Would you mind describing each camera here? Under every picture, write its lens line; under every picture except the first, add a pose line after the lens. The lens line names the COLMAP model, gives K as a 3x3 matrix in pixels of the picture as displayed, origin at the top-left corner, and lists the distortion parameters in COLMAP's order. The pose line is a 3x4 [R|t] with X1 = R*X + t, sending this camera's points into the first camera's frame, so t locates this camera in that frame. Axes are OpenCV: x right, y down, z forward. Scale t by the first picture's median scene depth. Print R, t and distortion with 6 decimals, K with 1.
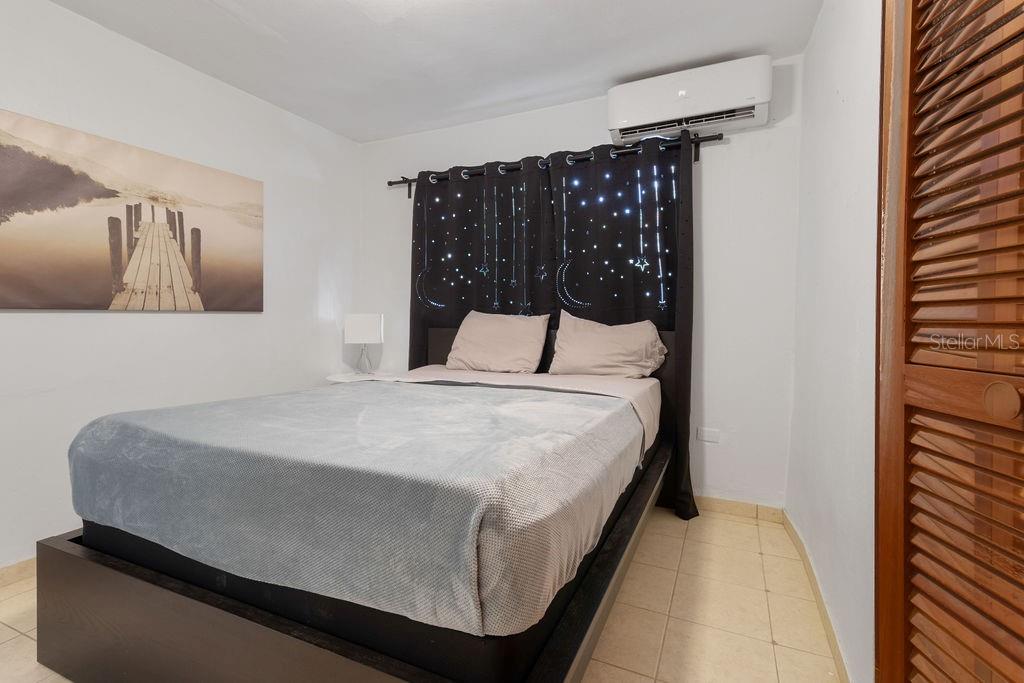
lens RADIAL K [[472.8, 0, 509.9], [0, 472.8, 334.1], [0, 0, 1]] dist [0.004171, 0.000254]
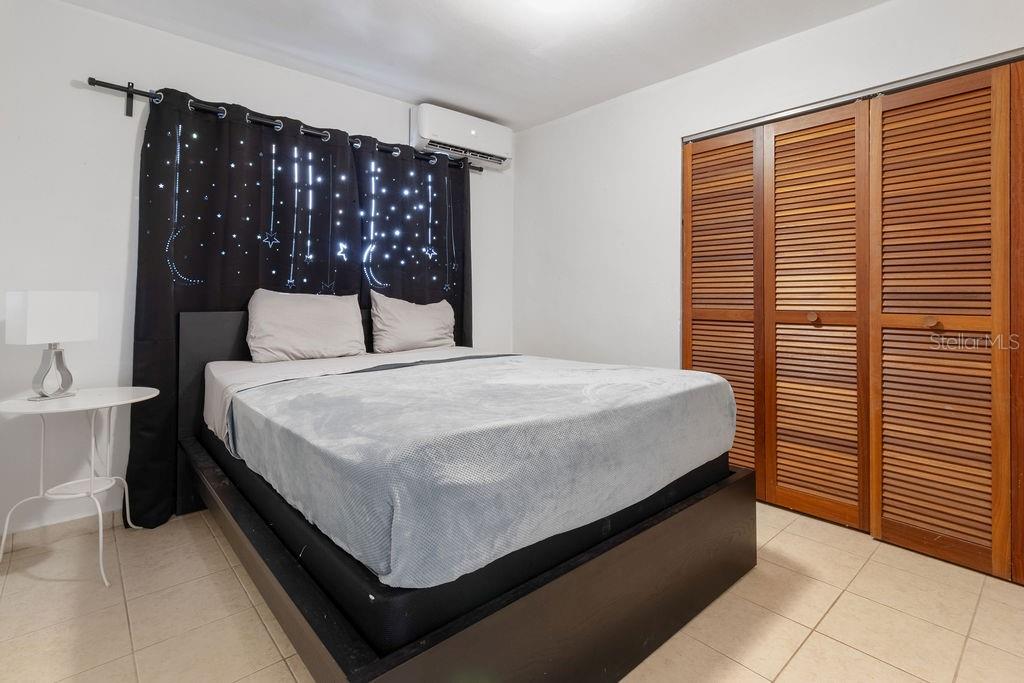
lens RADIAL K [[494.7, 0, 512.7], [0, 494.7, 288.0], [0, 0, 1]] dist [0.000187, 0.000039]
pose [[0.403022, 0.019292, 0.914987, -0.761692], [0.032175, 0.998861, -0.035232, -0.007908], [-0.914625, 0.043639, 0.401942, 0.299625]]
